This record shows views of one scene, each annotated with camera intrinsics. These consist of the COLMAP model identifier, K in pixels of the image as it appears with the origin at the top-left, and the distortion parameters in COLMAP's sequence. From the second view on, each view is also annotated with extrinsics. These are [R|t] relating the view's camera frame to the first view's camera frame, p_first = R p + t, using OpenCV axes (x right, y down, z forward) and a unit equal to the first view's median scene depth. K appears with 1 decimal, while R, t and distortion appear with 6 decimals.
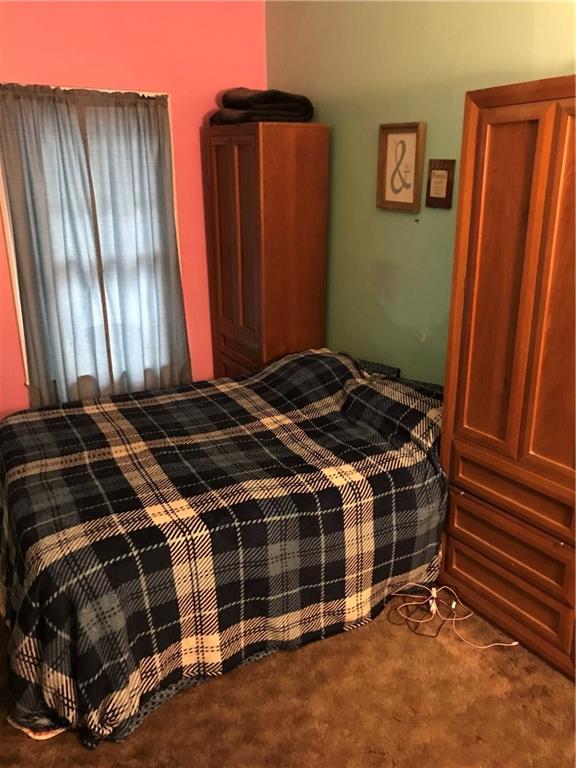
lens RADIAL K [[643.3, 0, 288.0], [0, 643.3, 384.0], [0, 0, 1]] dist [-0.003620, -0.001601]
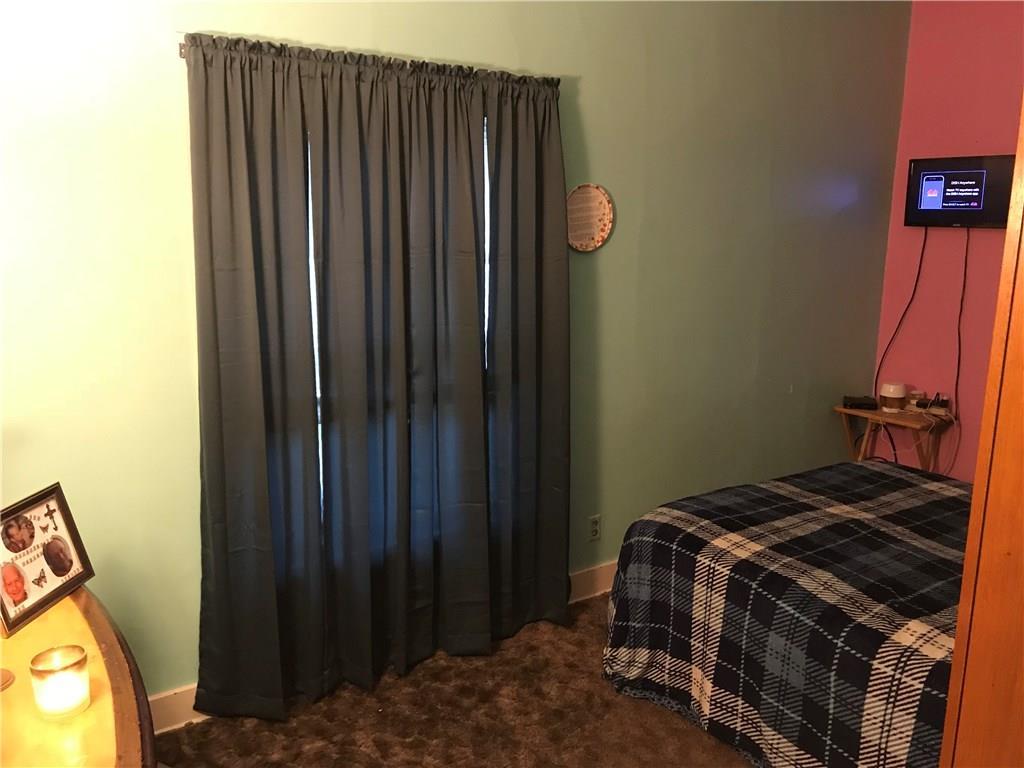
lens RADIAL K [[857.8, 0, 512.0], [0, 857.8, 384.0], [0, 0, 1]] dist [-0.003620, -0.001601]
pose [[0.054769, 0.211153, -0.975917, 0.937565], [-0.316962, 0.930510, 0.183541, -0.148013], [0.946856, 0.299276, 0.117891, 0.408828]]
